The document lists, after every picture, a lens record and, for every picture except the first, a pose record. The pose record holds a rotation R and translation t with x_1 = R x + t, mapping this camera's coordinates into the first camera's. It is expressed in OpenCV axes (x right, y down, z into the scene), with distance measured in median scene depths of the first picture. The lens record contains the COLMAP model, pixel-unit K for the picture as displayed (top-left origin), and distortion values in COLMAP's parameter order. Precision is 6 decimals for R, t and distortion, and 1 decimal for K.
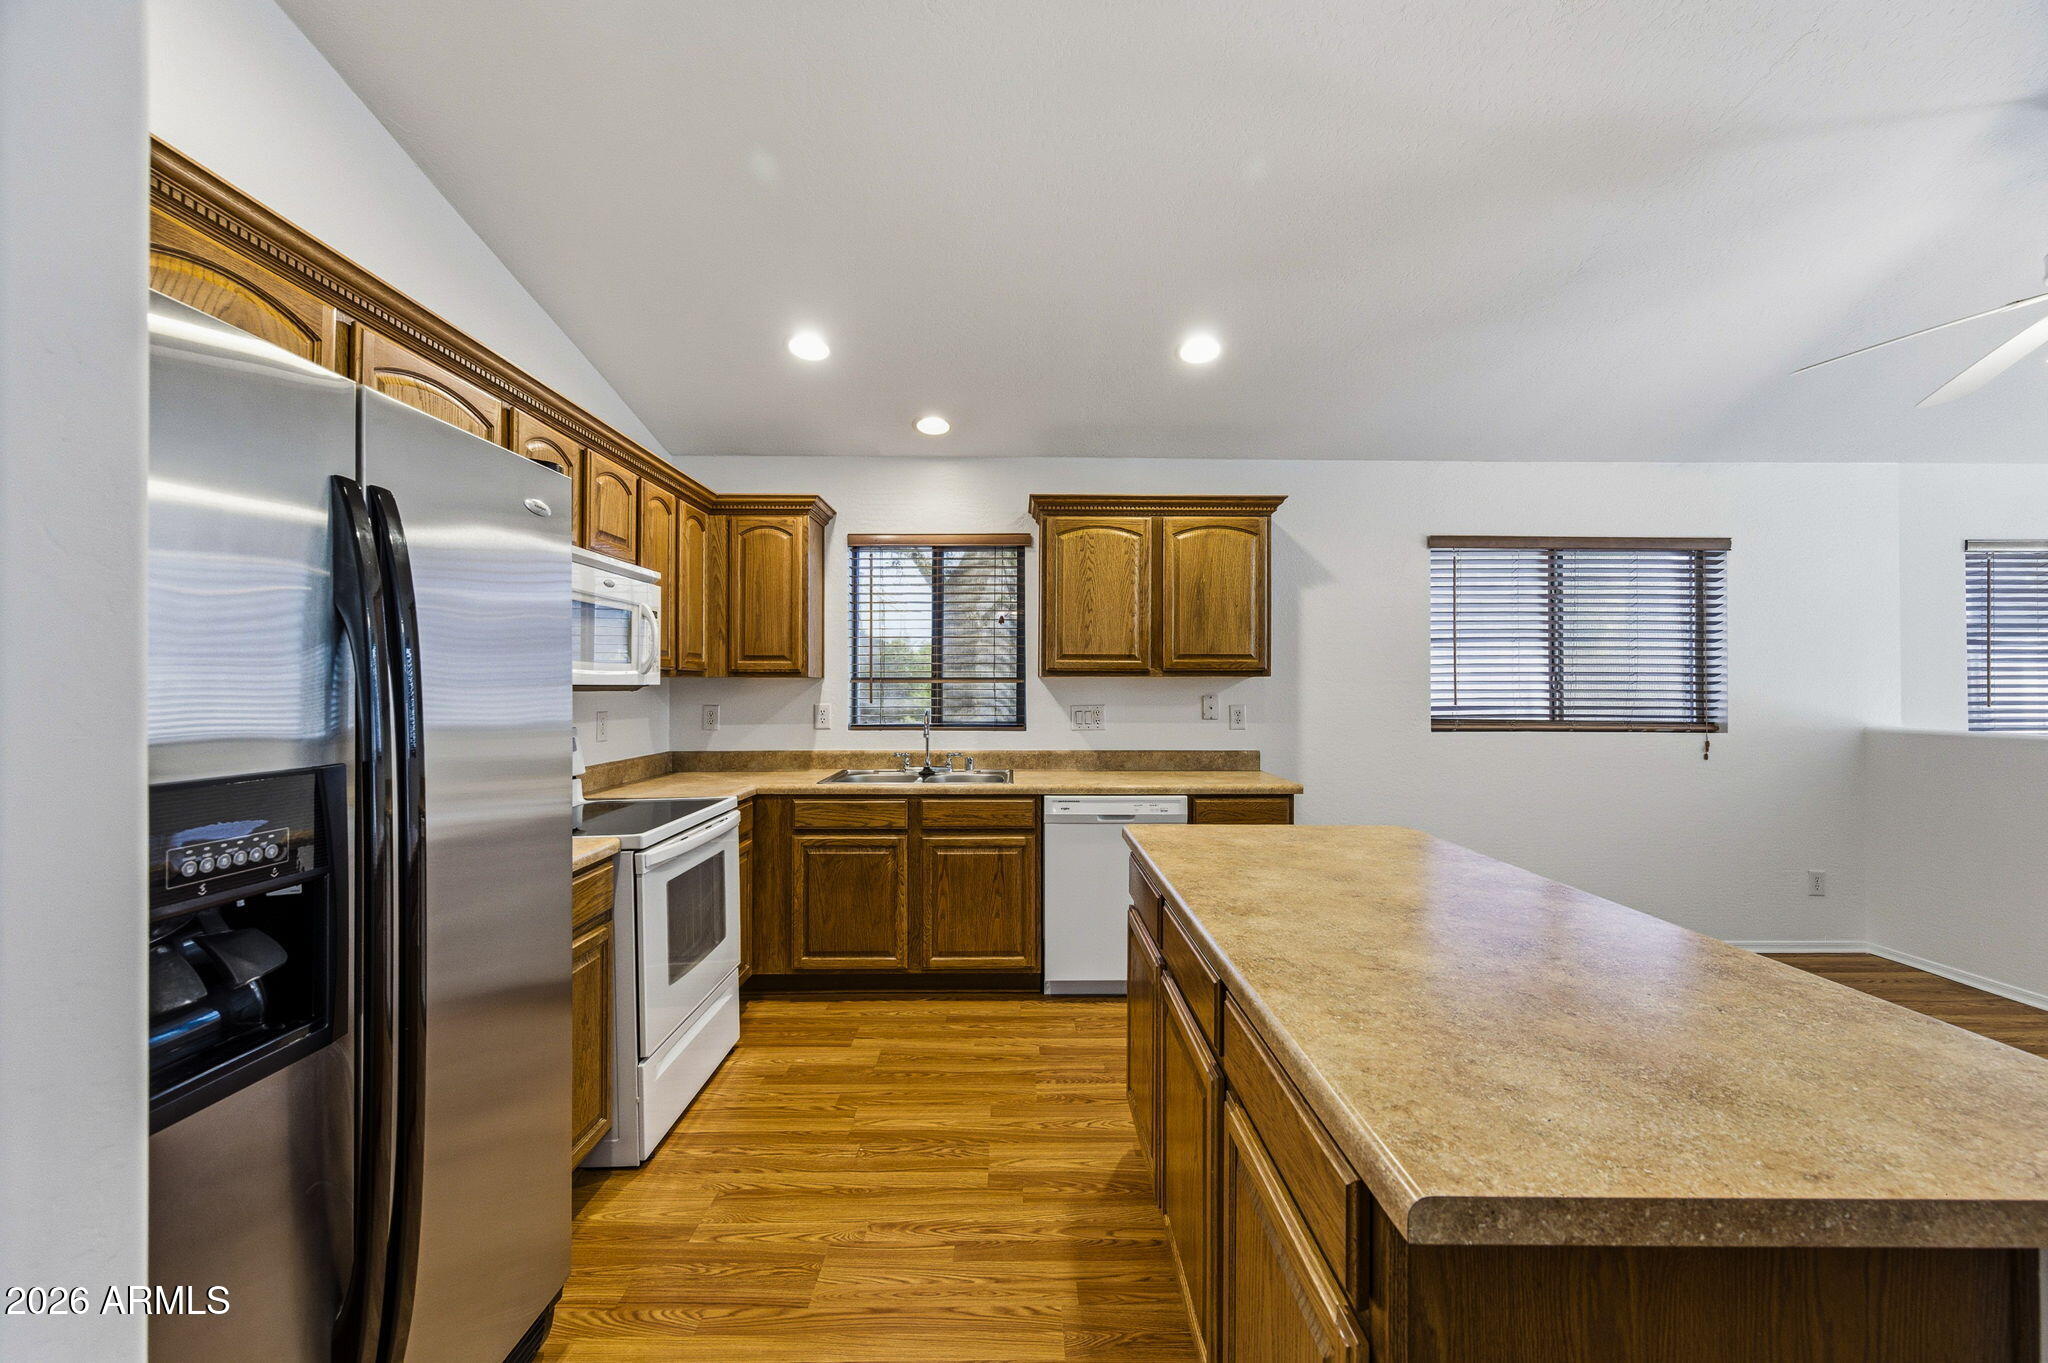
lens RADIAL K [[807.1, 0, 1023.5], [0, 807.1, 686.0], [0, 0, 1]] dist [0.001041, 0.000017]
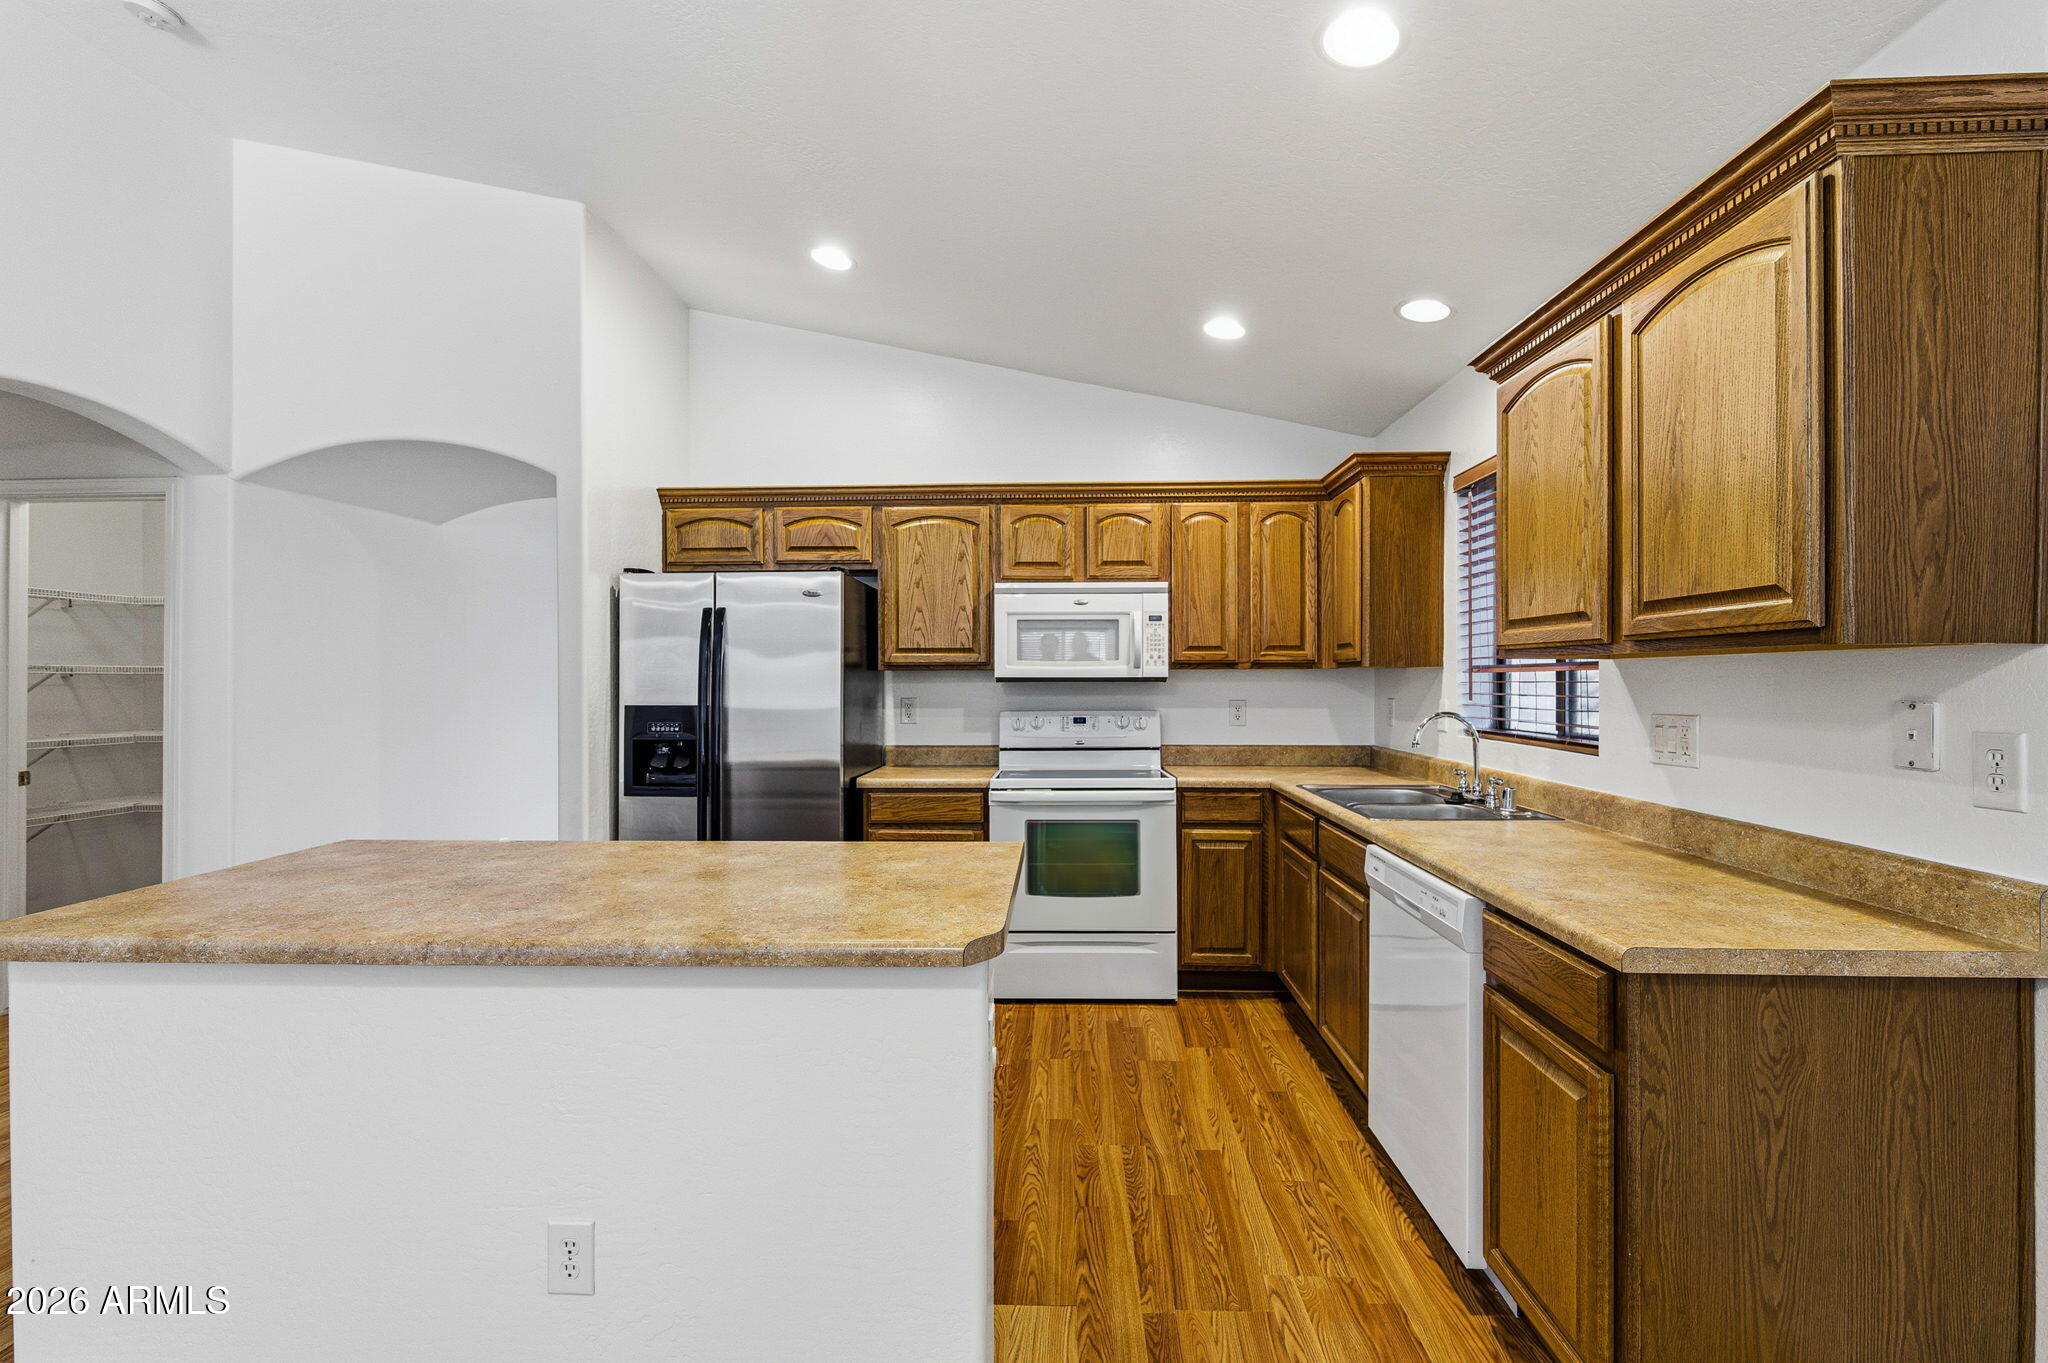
lens RADIAL K [[893.5, 0, 1028.7], [0, 893.5, 683.2], [0, 0, 1]] dist [0.004441, 0.000531]
pose [[-0.050655, 0.003758, -0.998709, 0.651359], [0.002022, 0.999991, 0.003660, 0.002130], [0.998714, -0.001834, -0.050662, 0.646533]]
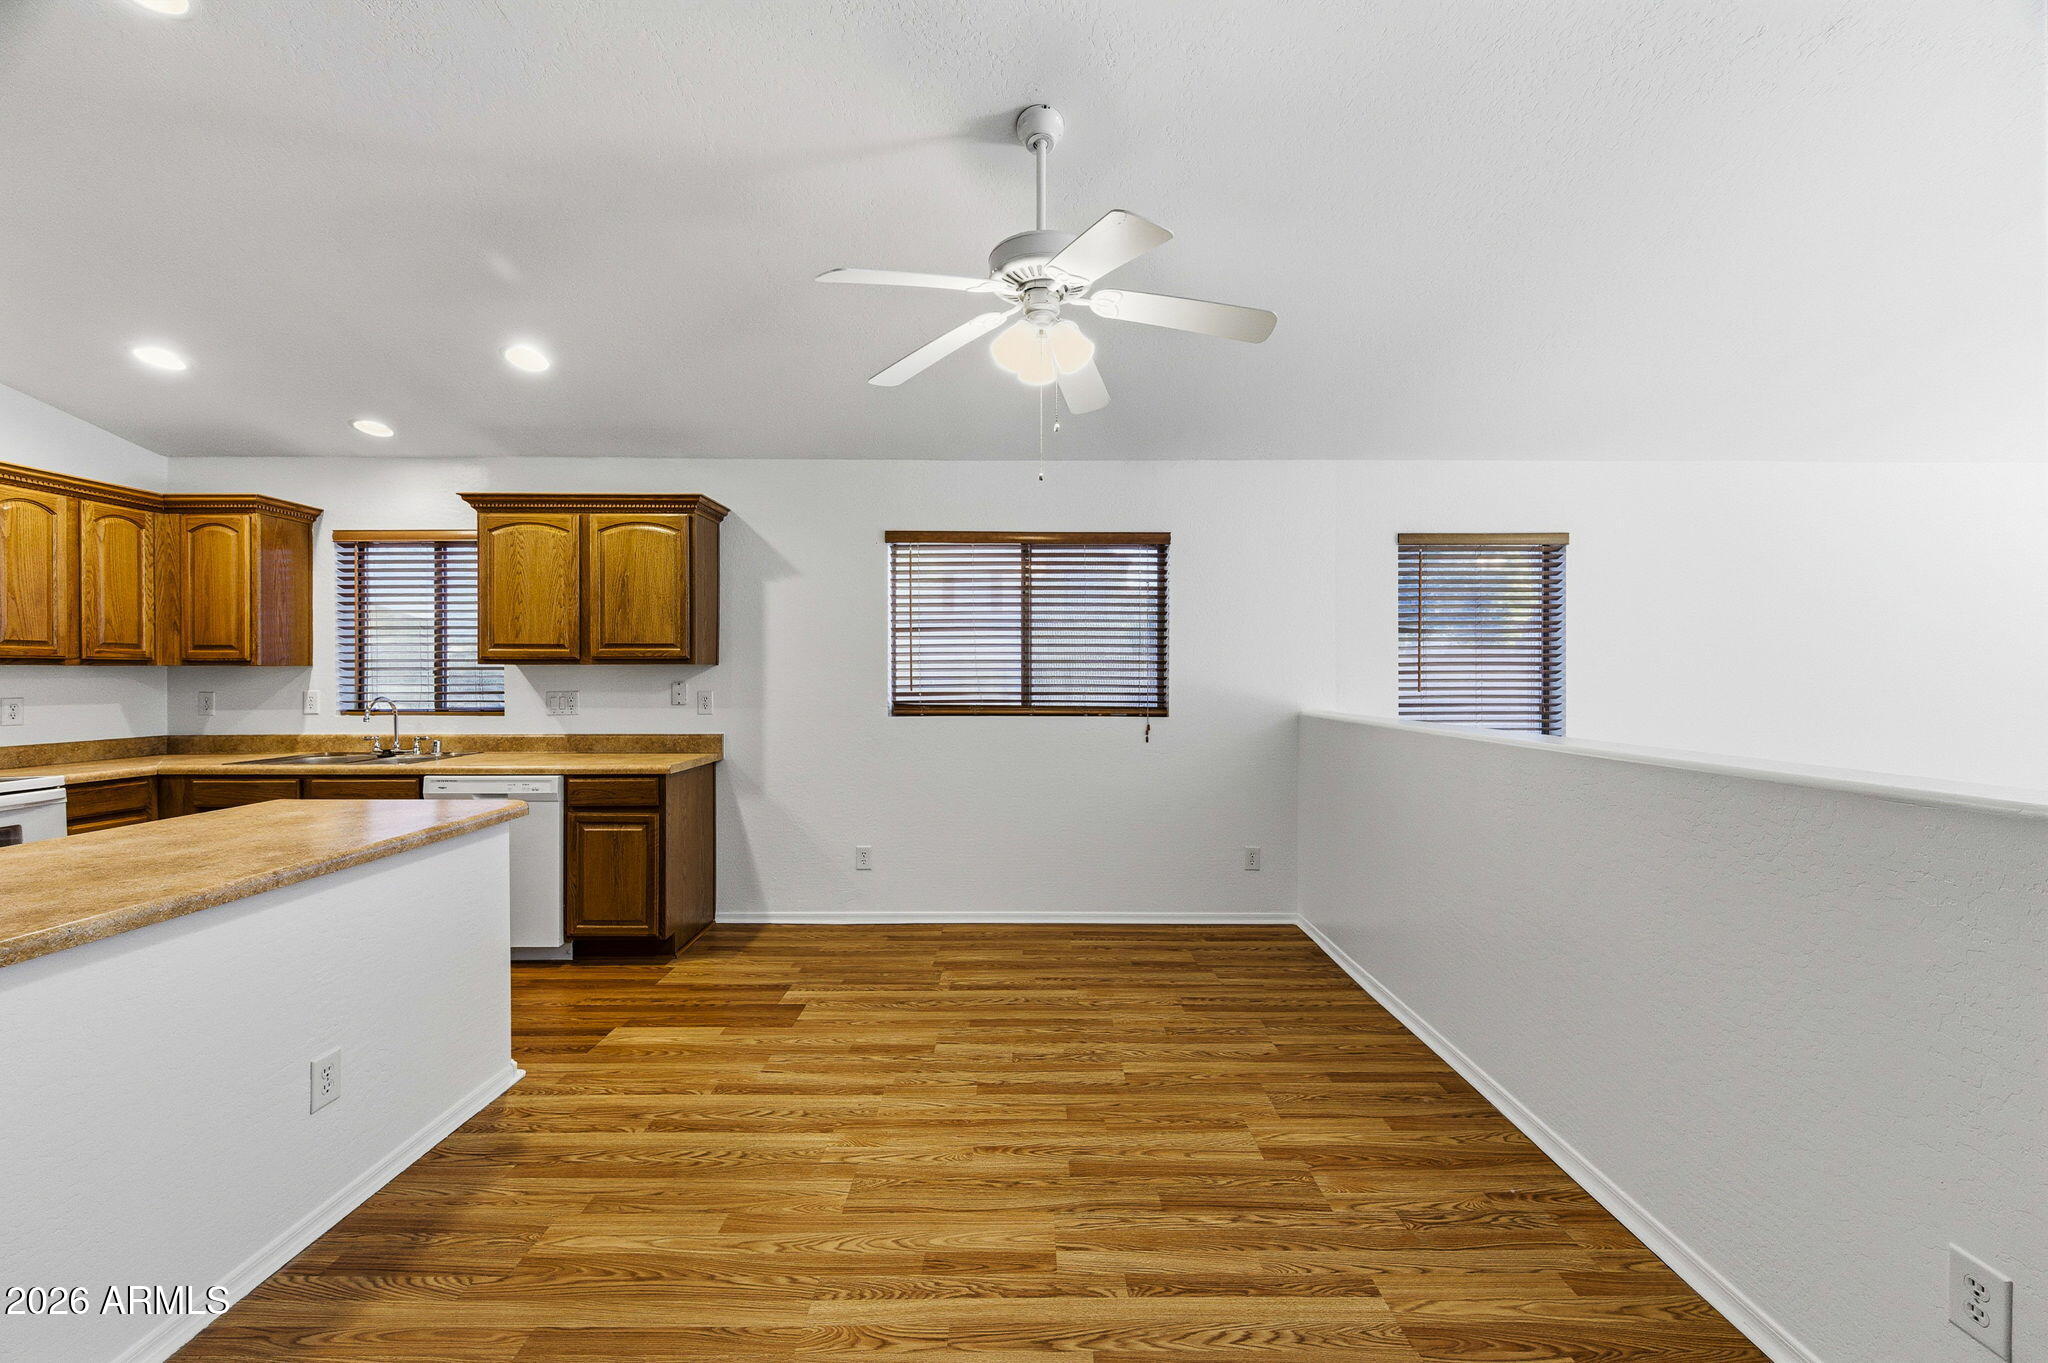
lens RADIAL K [[798.8, 0, 1033.6], [0, 798.8, 672.8], [0, 0, 1]] dist [-0.001702, -0.000443]
pose [[0.999999, -0.001129, -0.000648, 0.710542], [0.001128, 0.999997, -0.001933, 0.001935], [0.000650, 0.001933, 0.999998, -0.050072]]
